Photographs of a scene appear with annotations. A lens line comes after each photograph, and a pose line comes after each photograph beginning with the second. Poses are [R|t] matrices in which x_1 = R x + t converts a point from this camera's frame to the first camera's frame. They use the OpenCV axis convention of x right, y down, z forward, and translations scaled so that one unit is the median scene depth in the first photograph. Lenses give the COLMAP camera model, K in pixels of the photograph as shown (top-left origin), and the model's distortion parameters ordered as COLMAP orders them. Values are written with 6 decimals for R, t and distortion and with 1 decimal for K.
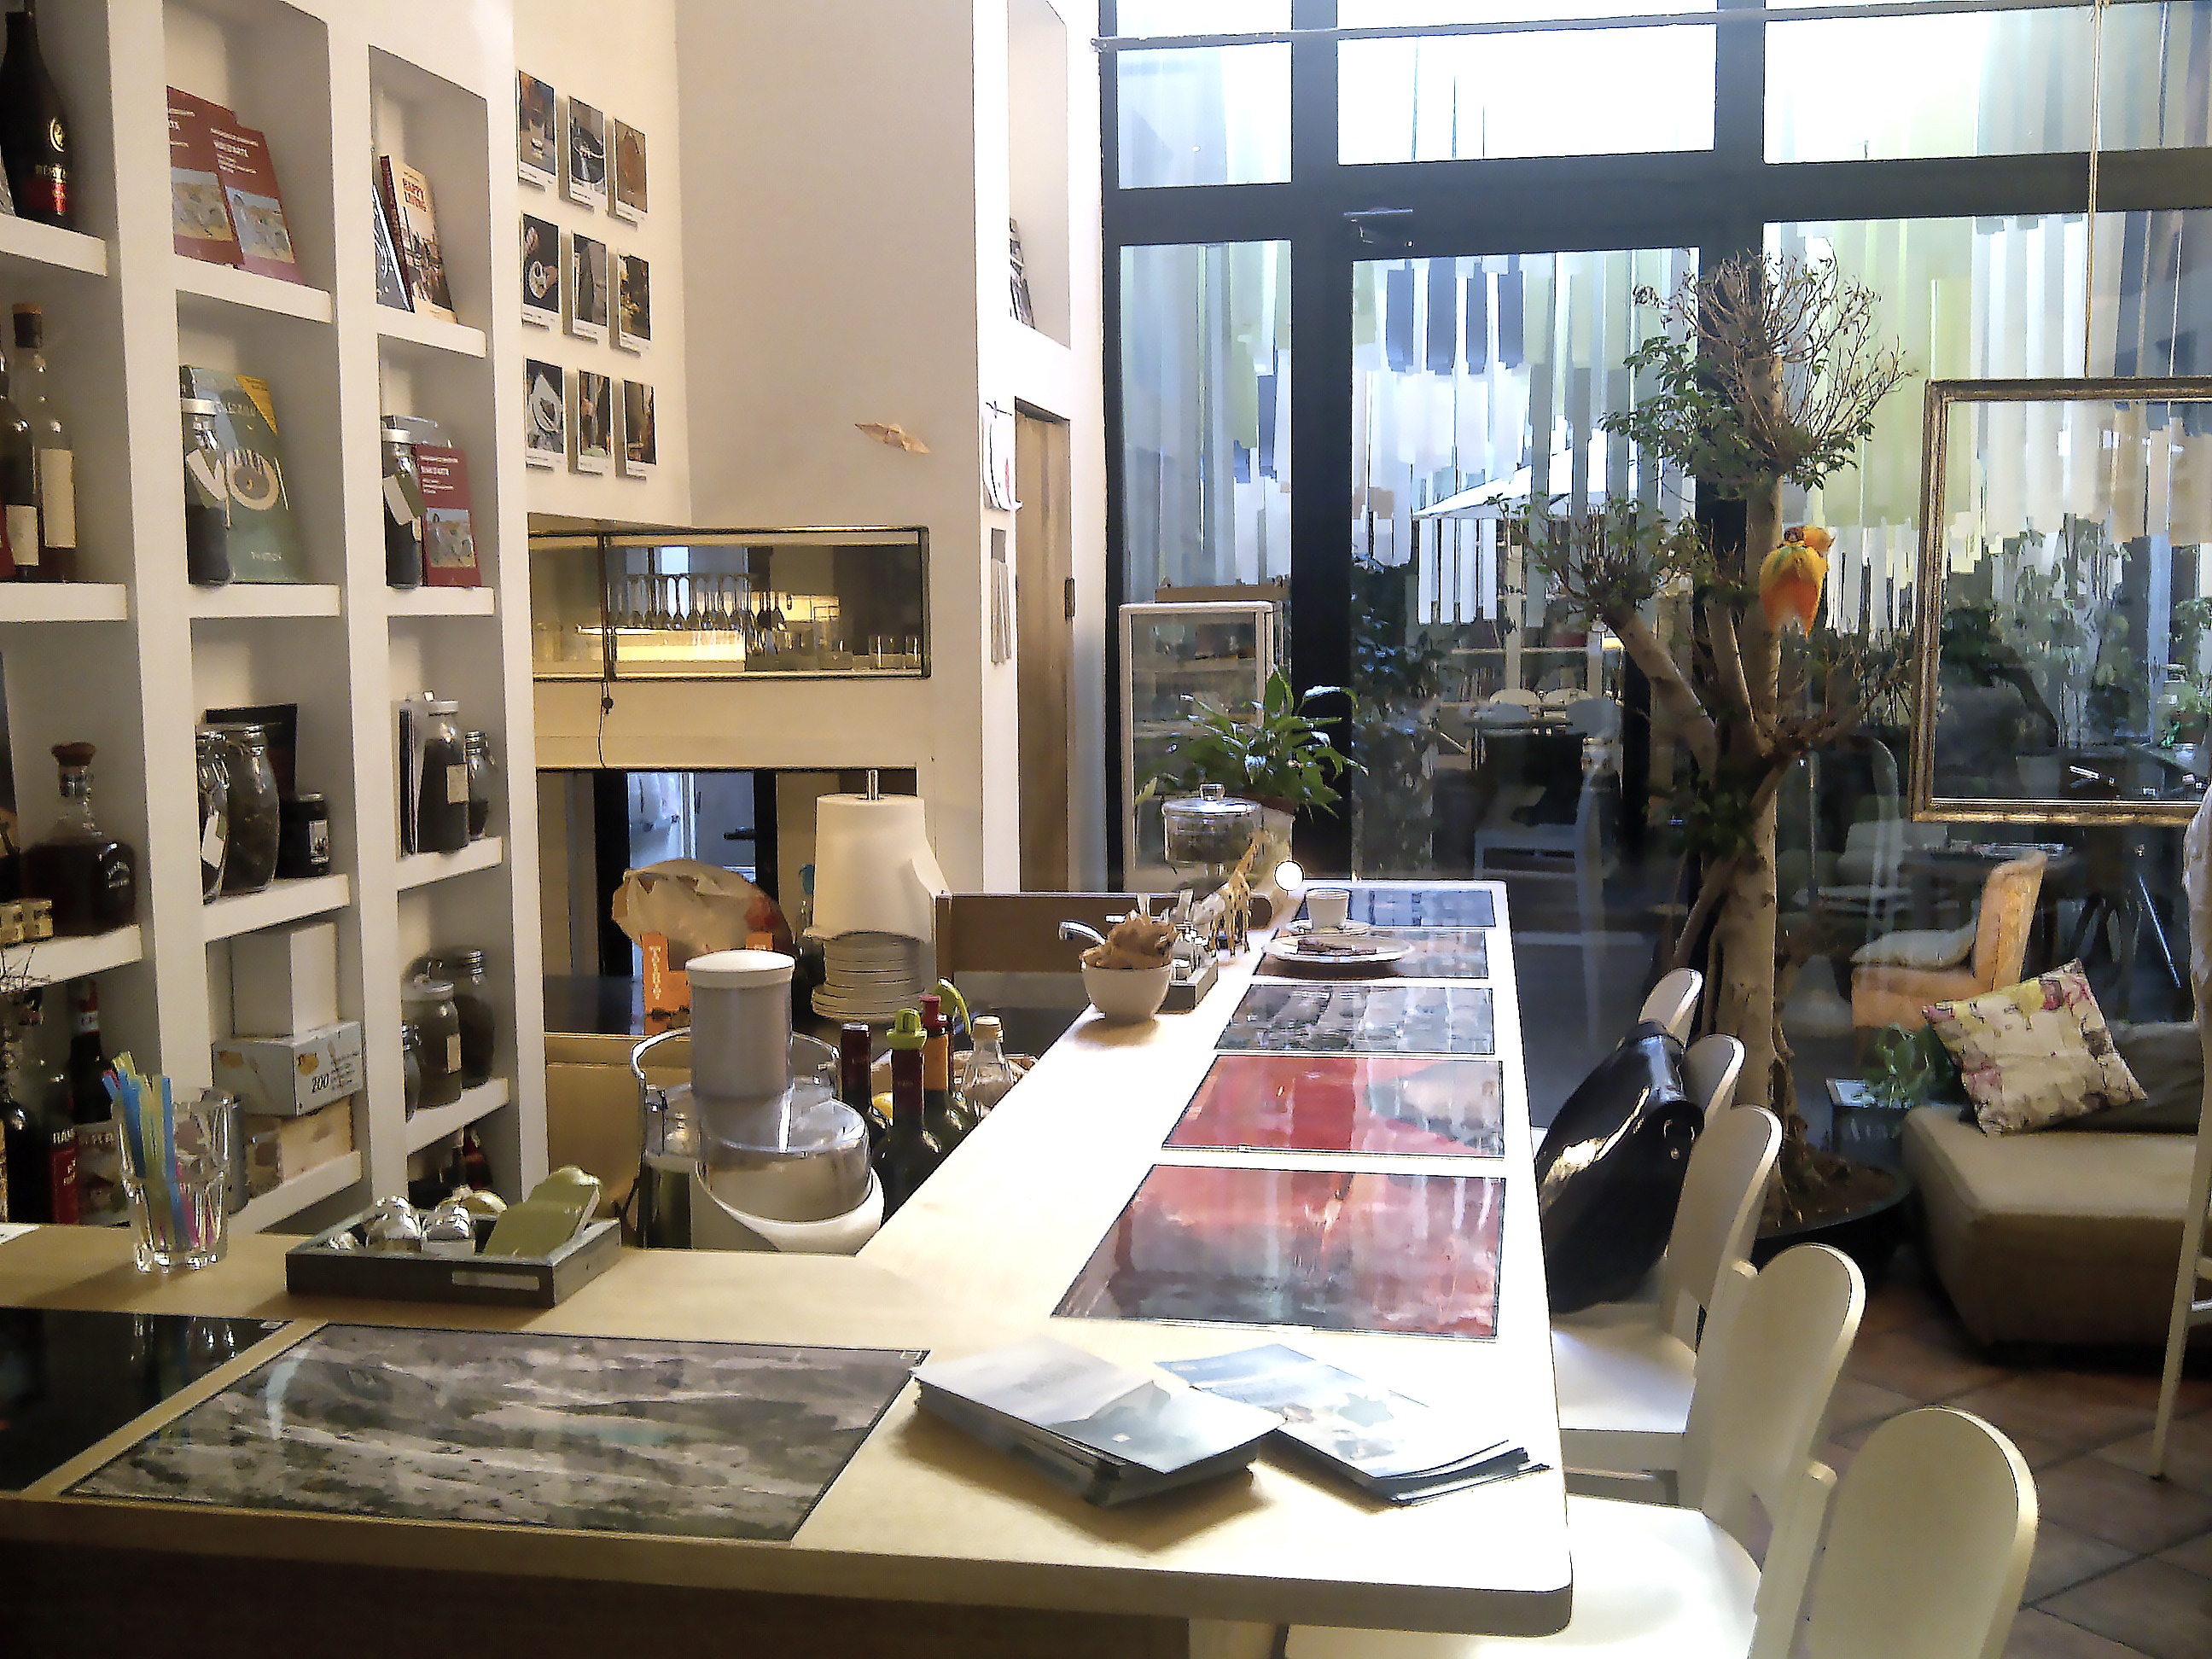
lens RADIAL K [[2269.0, 0, 1106.0], [0, 2269.0, 829.5], [0, 0, 1]] dist [0.107884, -0.242401]
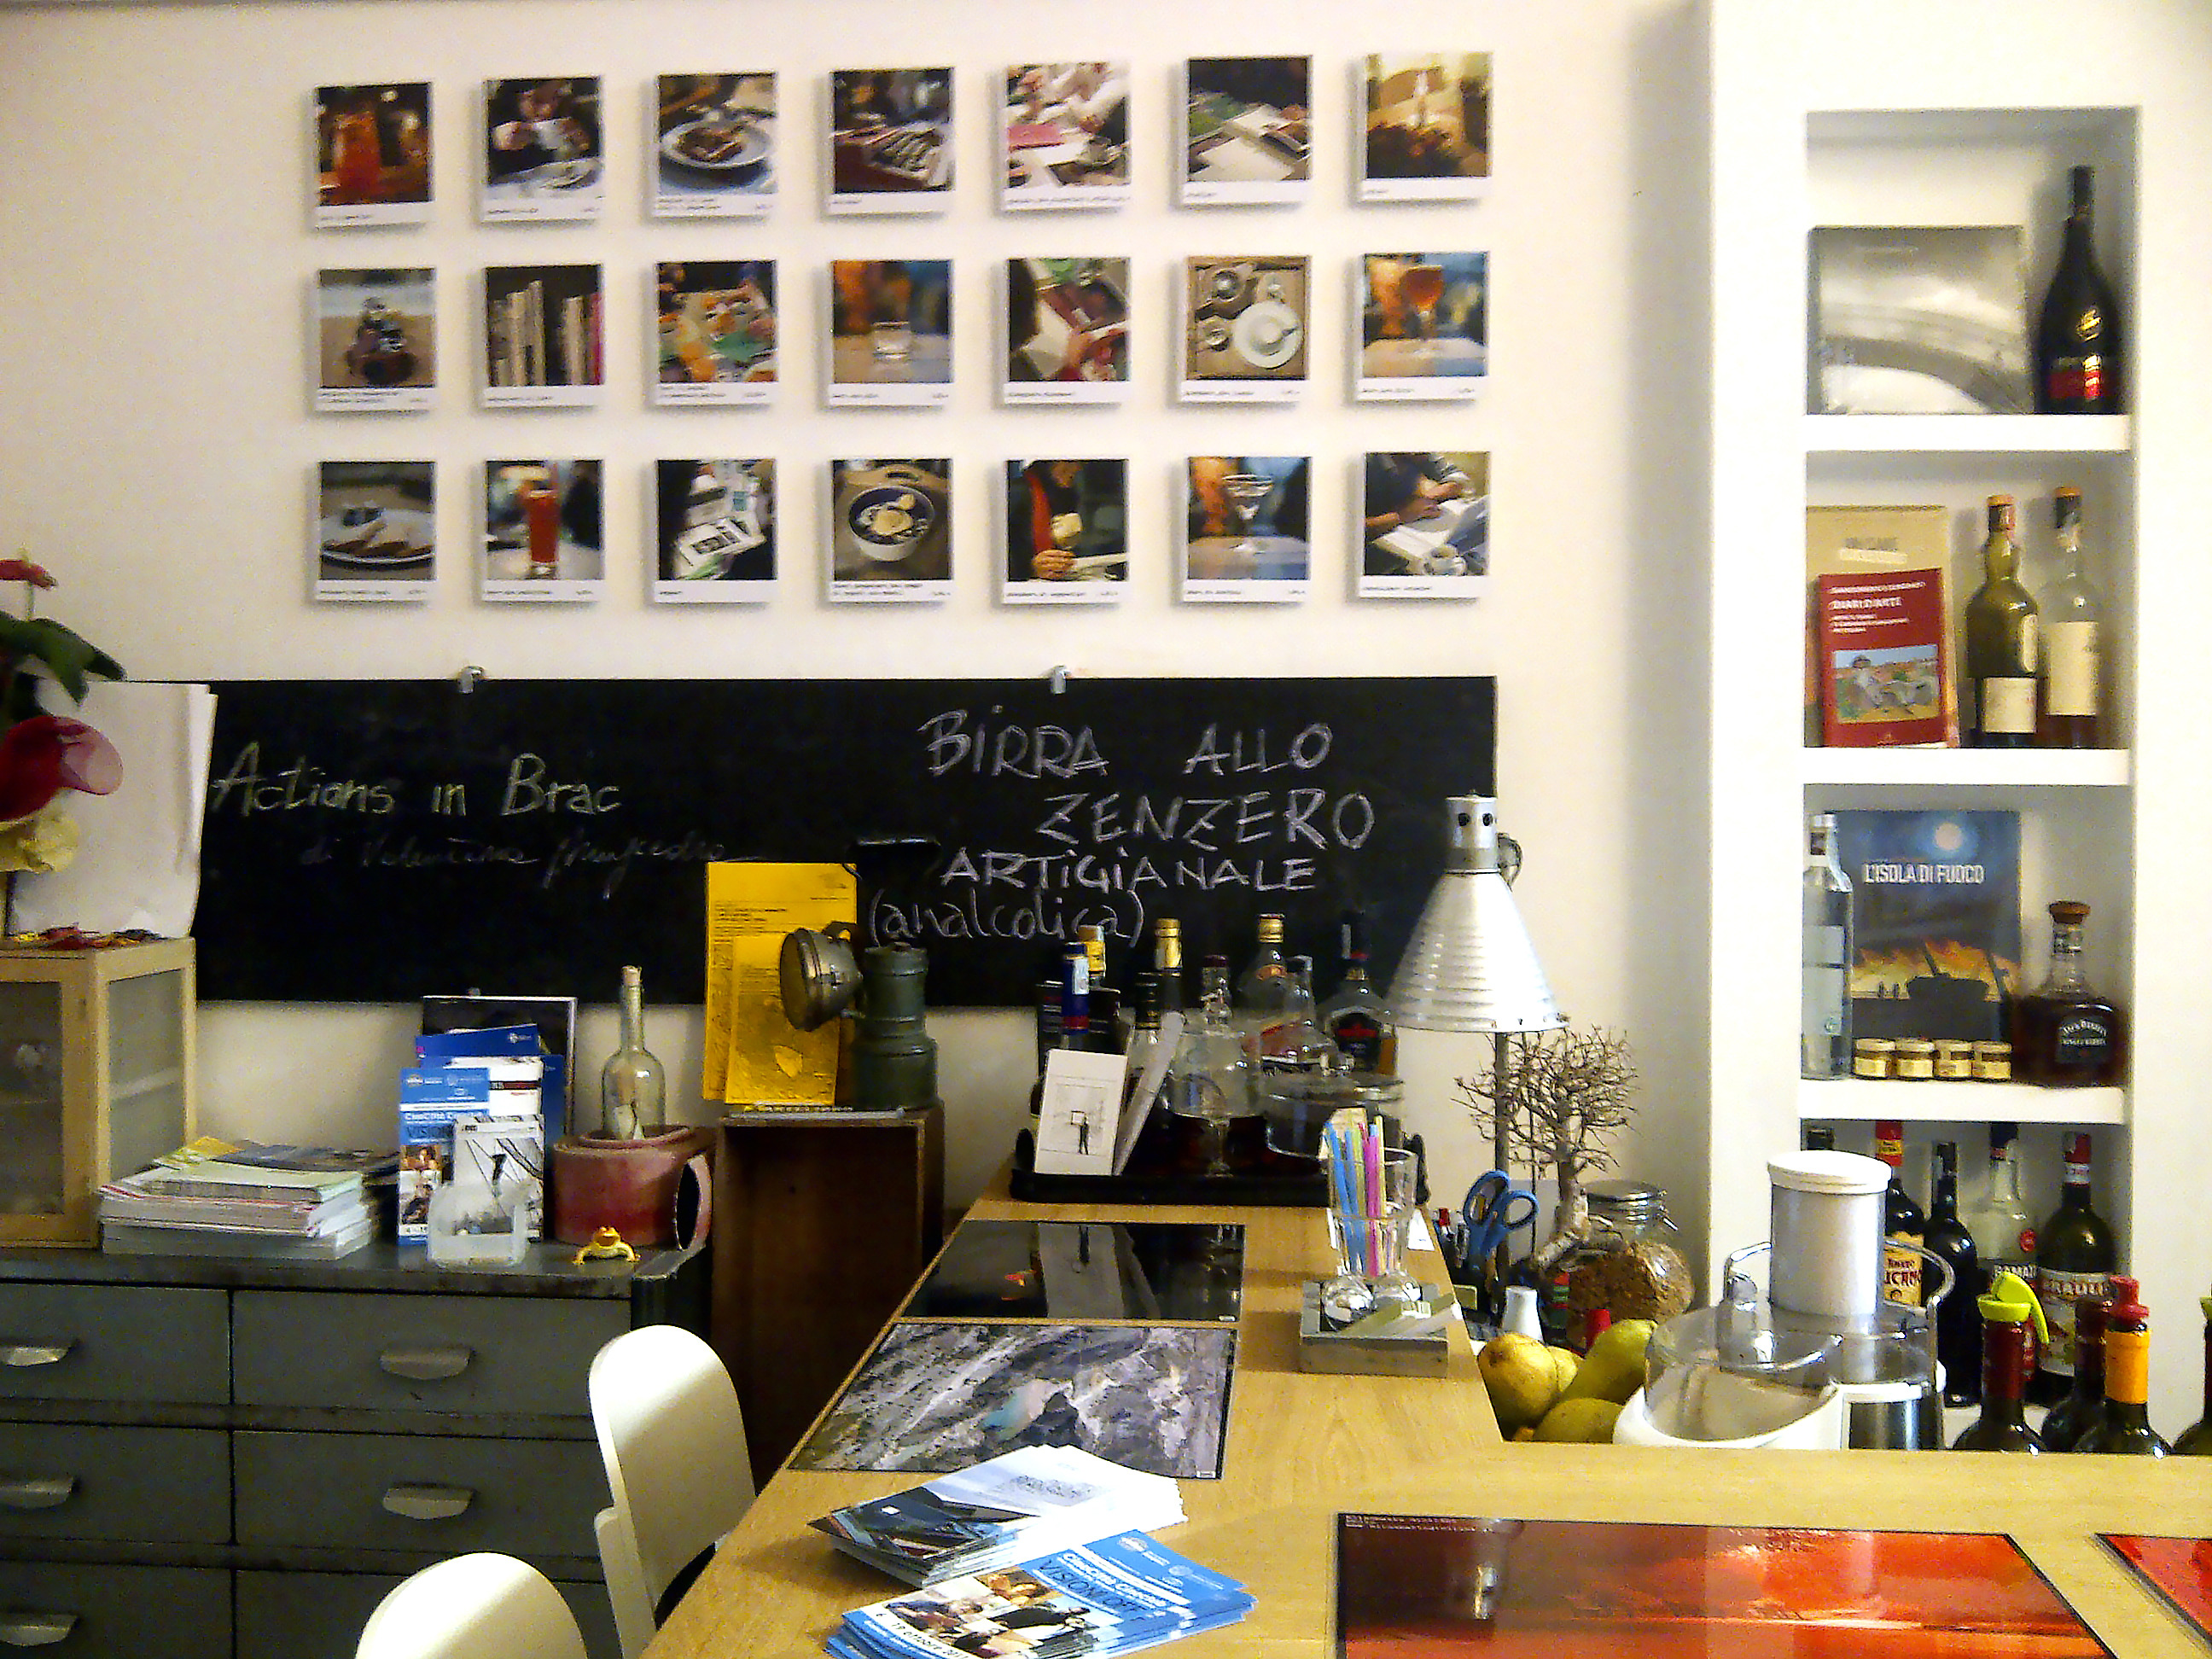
lens RADIAL K [[2269.0, 0, 1106.0], [0, 2269.0, 829.5], [0, 0, 1]] dist [0.107884, -0.242401]
pose [[0.078360, 0.030578, -0.996456, 0.342110], [-0.098829, 0.994844, 0.022757, -0.031511], [0.992014, 0.096696, 0.080978, 0.297625]]
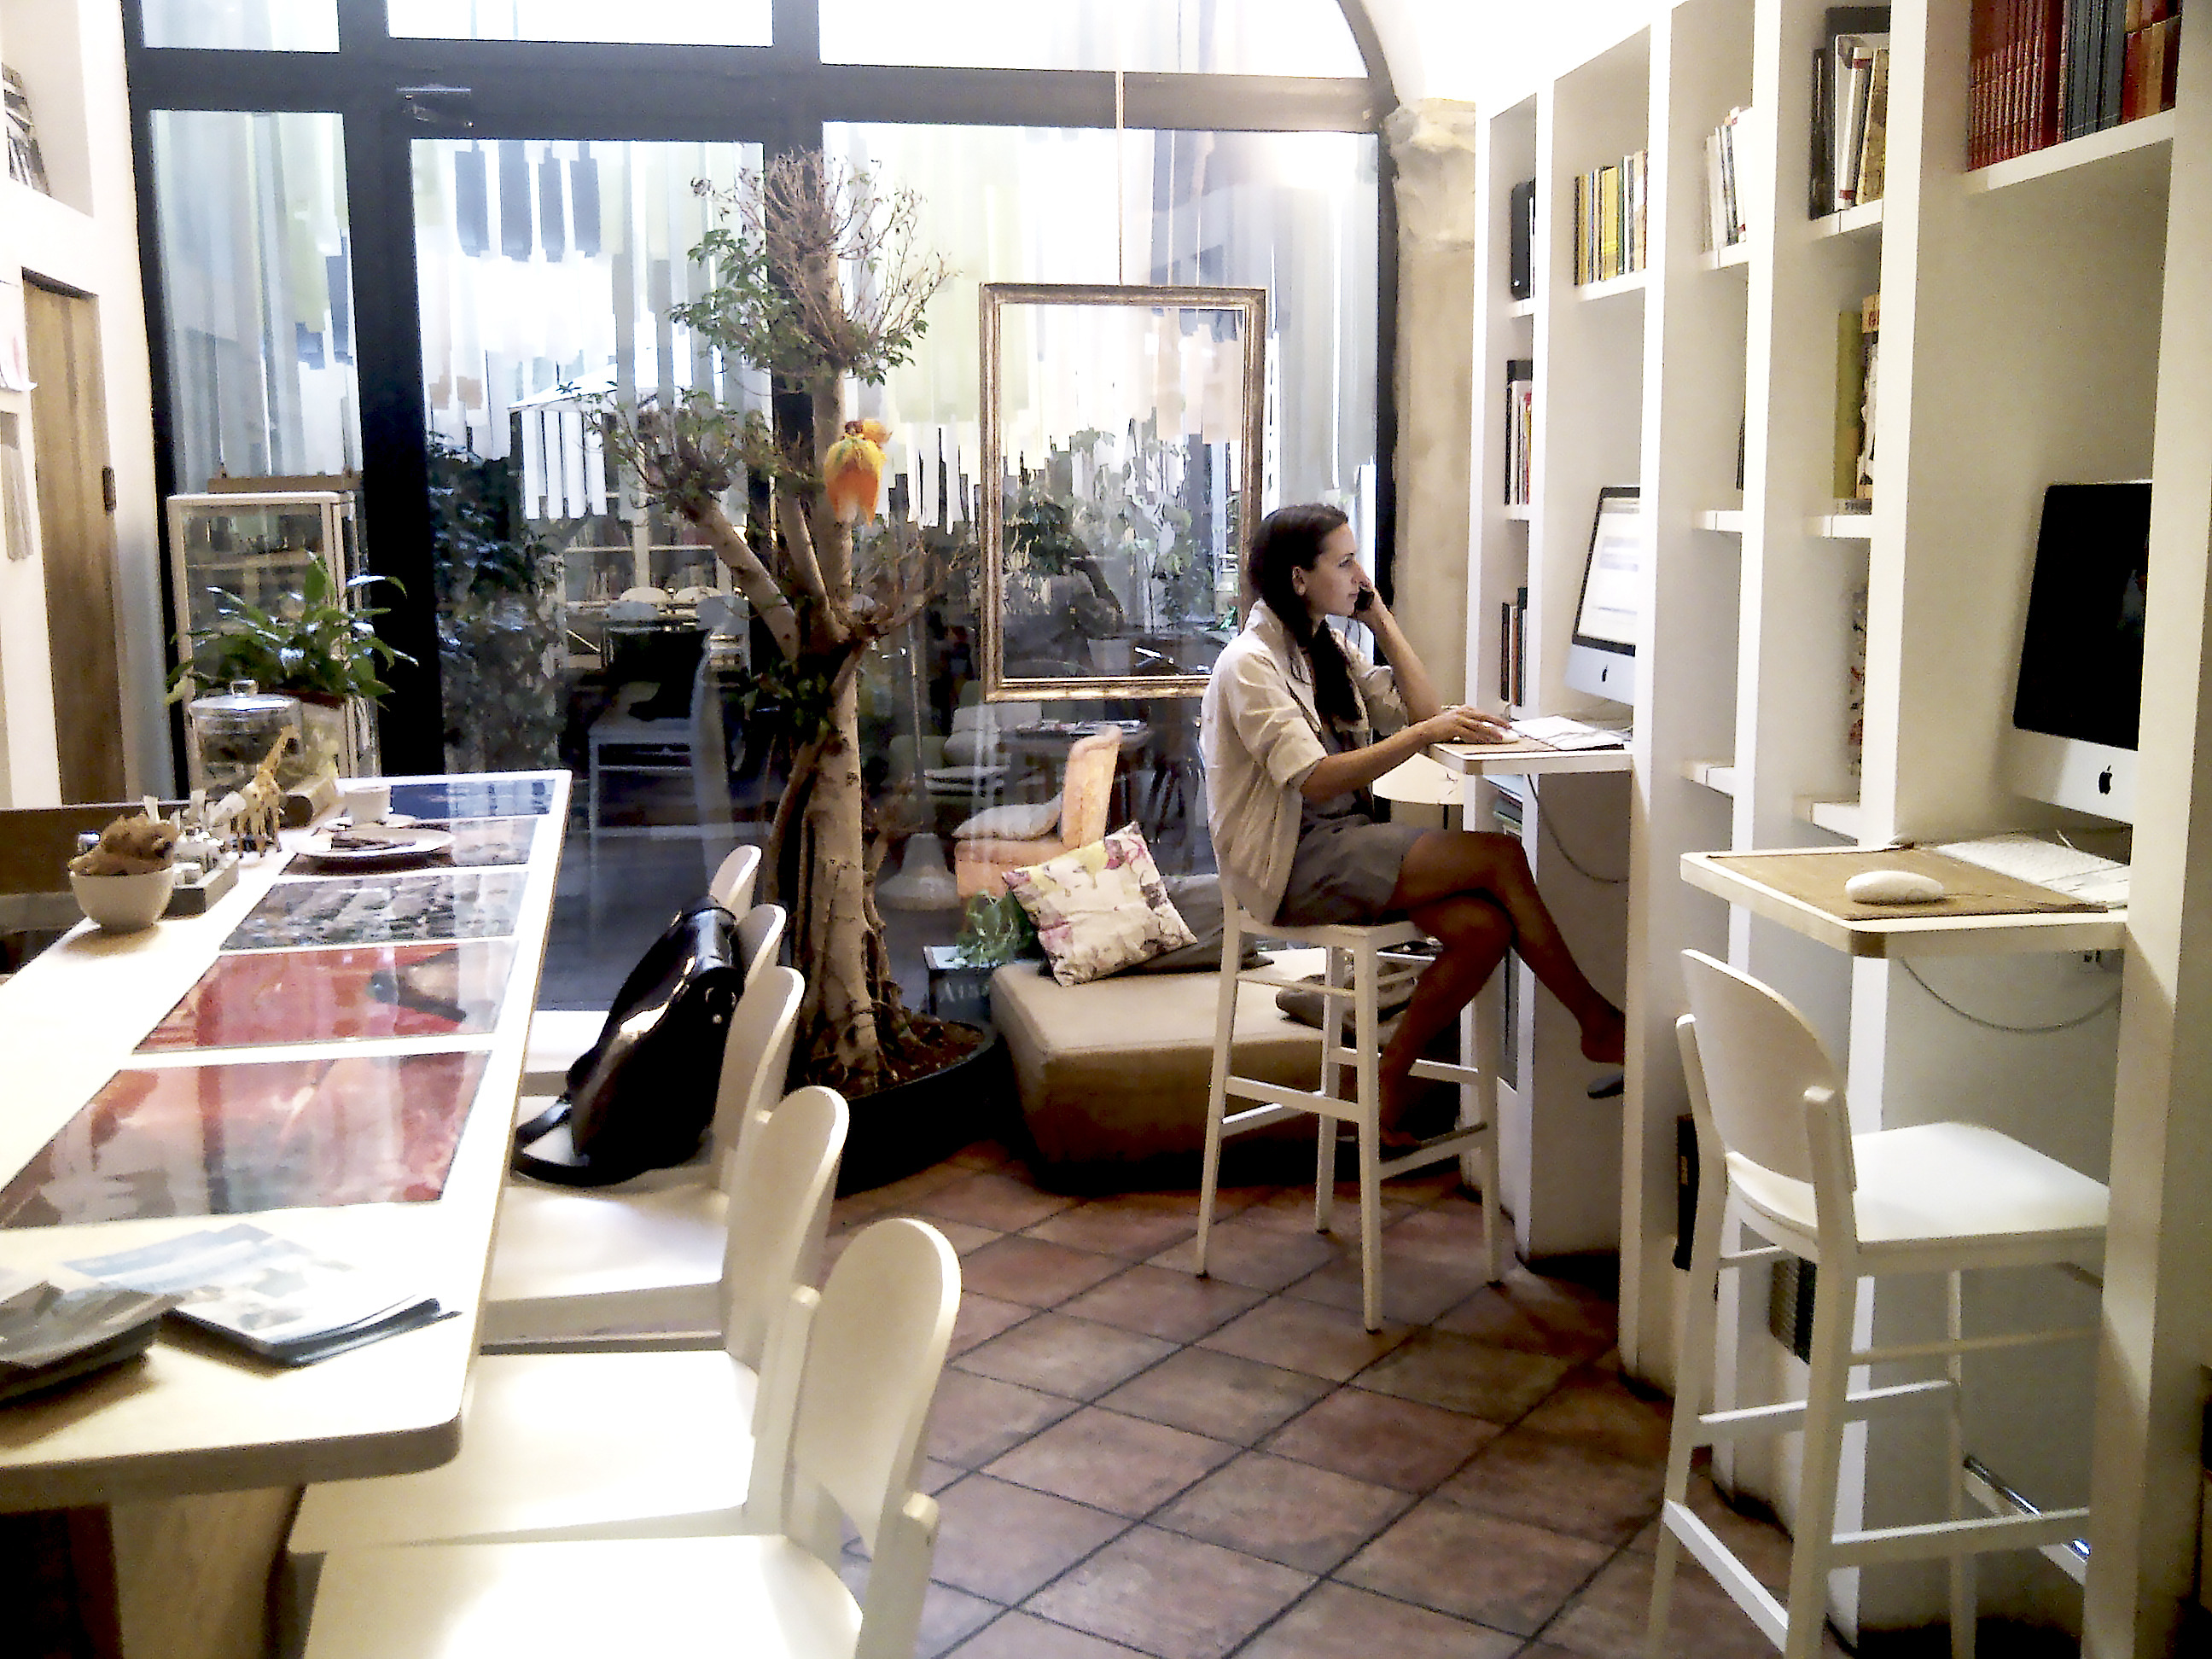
lens RADIAL K [[2269.0, 0, 1106.0], [0, 2269.0, 829.5], [0, 0, 1]] dist [0.107884, -0.242401]
pose [[0.939015, -0.054759, 0.339489, 0.041217], [0.040923, 0.998019, 0.047788, 0.008243], [-0.341434, -0.030980, 0.939395, -0.018494]]
